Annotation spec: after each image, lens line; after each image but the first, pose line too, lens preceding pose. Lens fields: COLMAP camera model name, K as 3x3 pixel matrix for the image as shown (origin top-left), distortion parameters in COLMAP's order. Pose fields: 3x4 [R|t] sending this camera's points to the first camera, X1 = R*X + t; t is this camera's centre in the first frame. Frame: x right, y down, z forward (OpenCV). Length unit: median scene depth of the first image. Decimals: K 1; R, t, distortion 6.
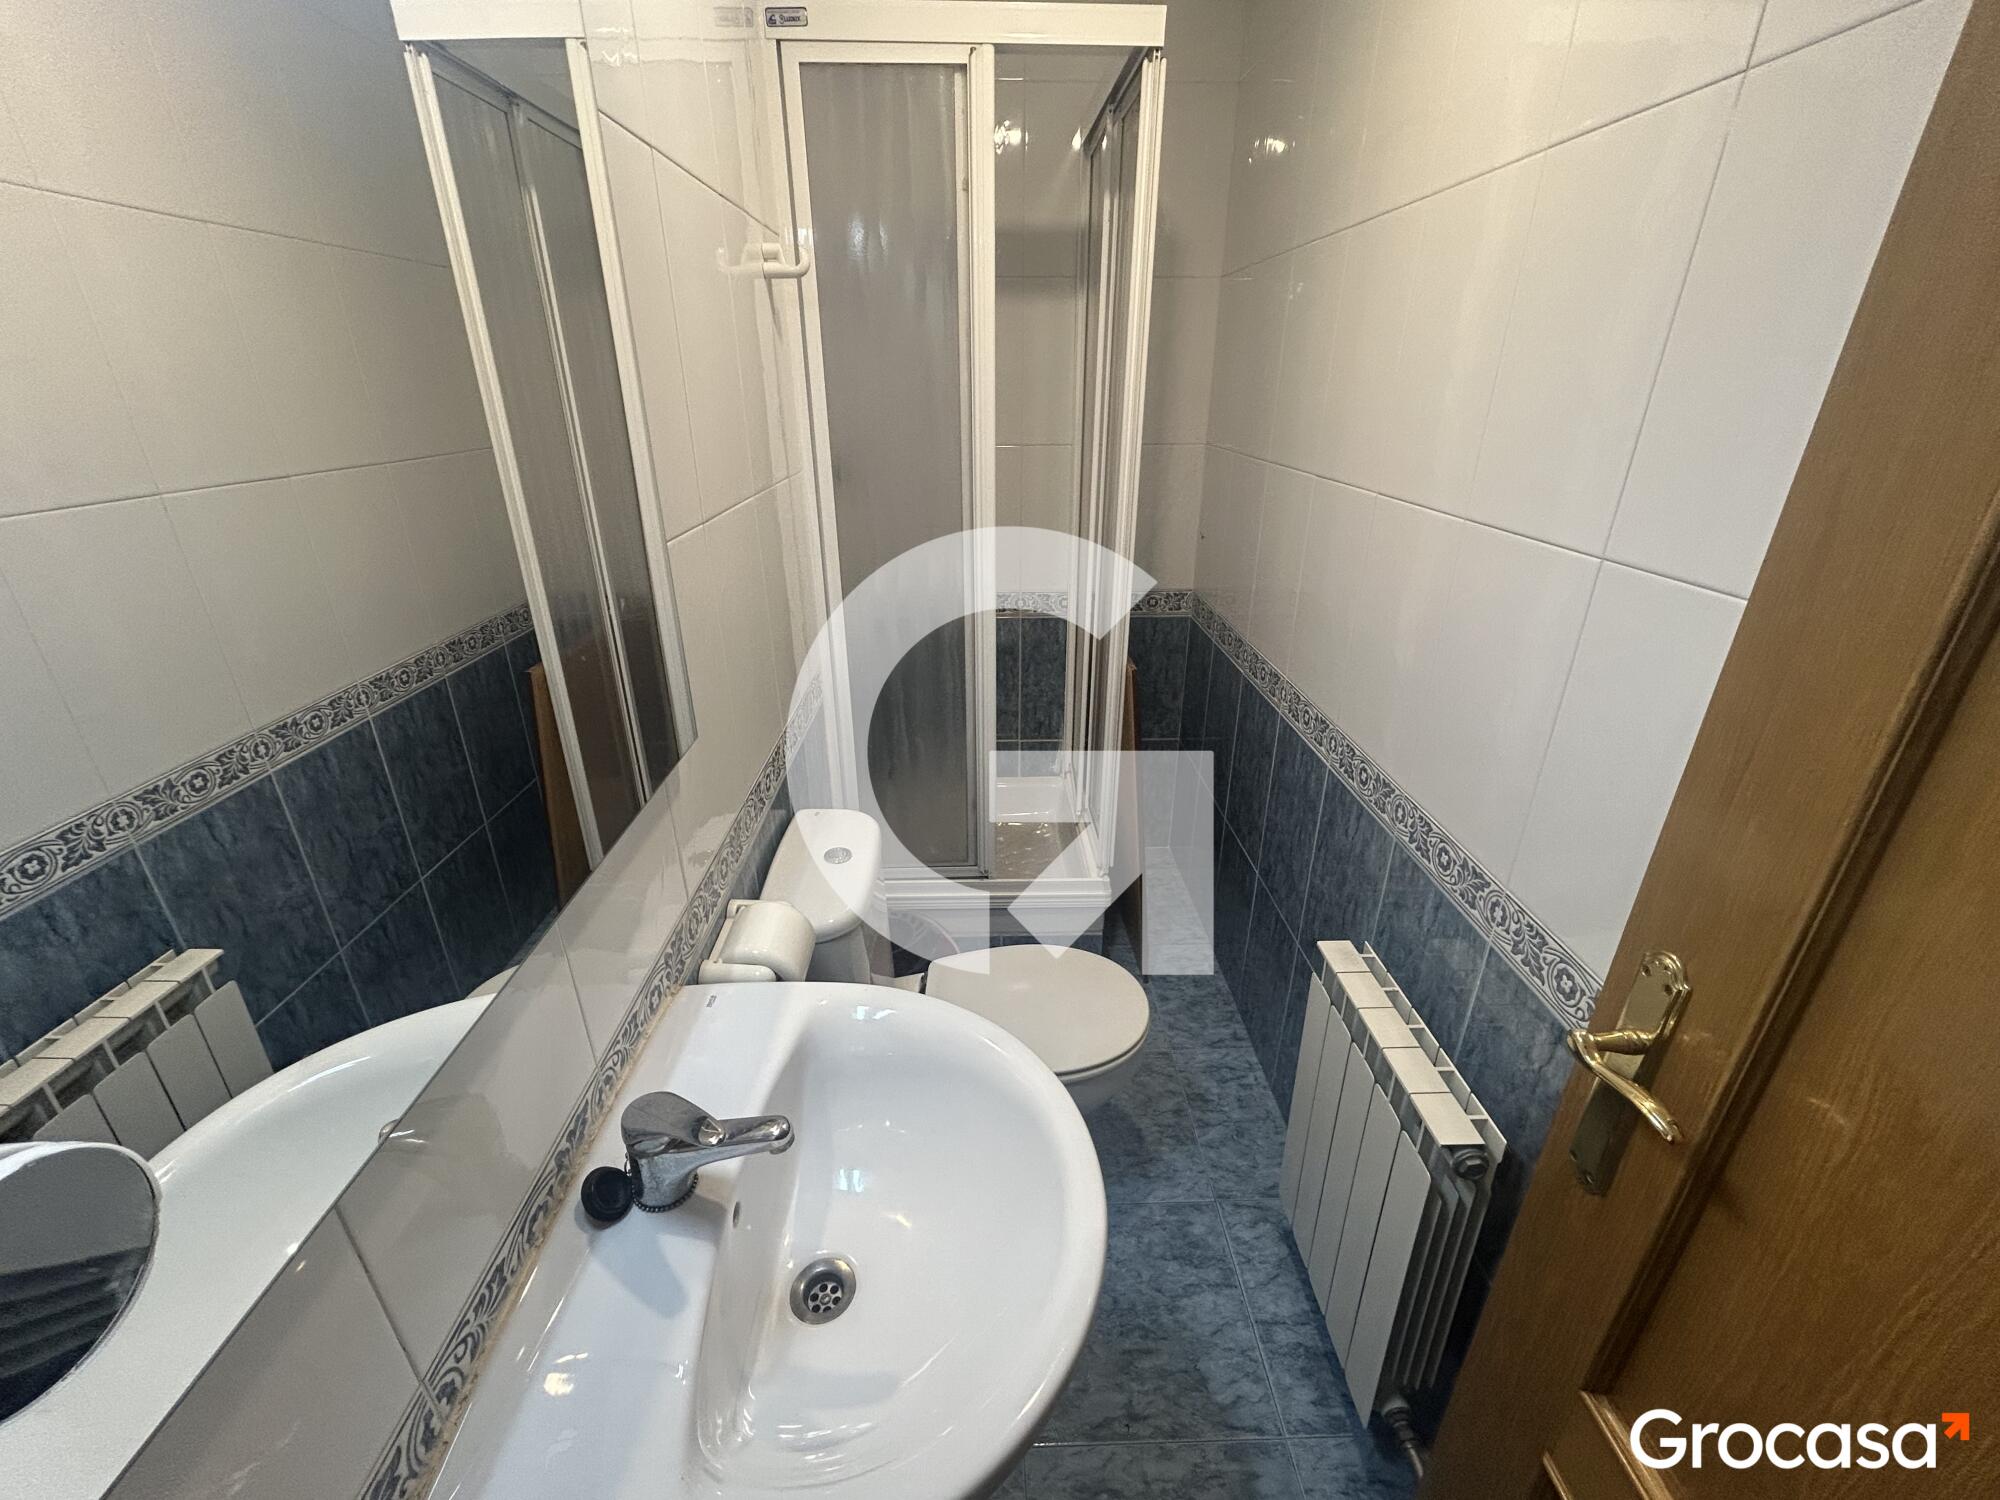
lens RADIAL K [[826.8, 0, 993.1], [0, 826.8, 748.9], [0, 0, 1]] dist [-0.001248, 0.000053]
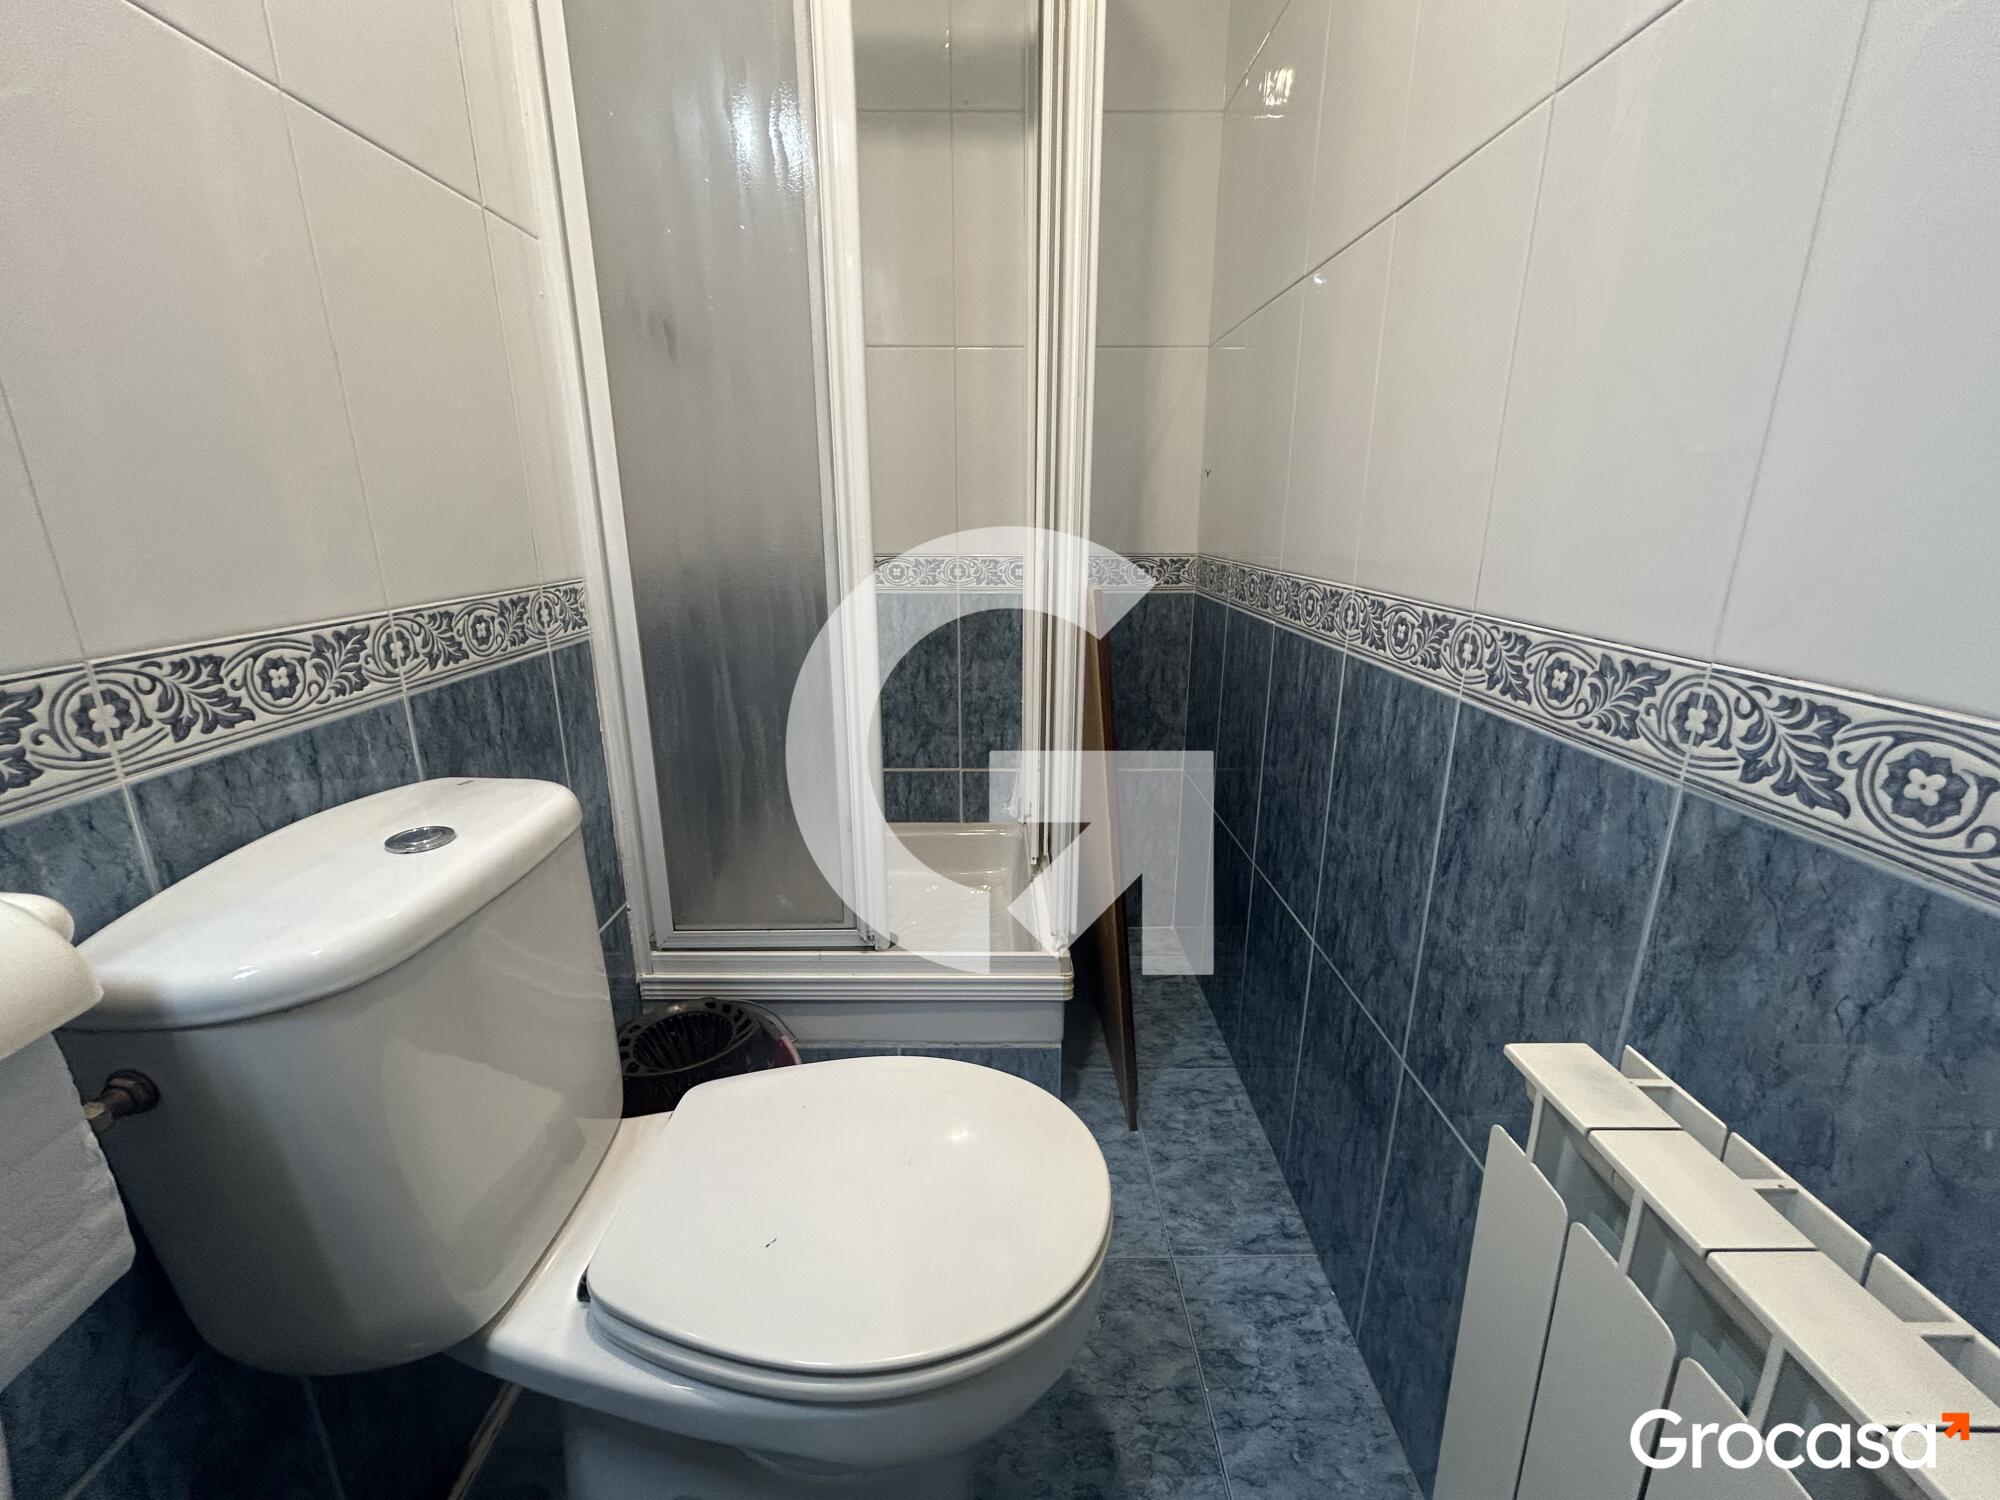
lens RADIAL K [[826.8, 0, 993.1], [0, 826.8, 748.9], [0, 0, 1]] dist [-0.001248, 0.000053]
pose [[0.999782, 0.010784, -0.017855, 0.102013], [-0.013240, 0.989527, -0.143738, 0.105460], [0.016118, 0.143943, 0.989455, 0.399380]]
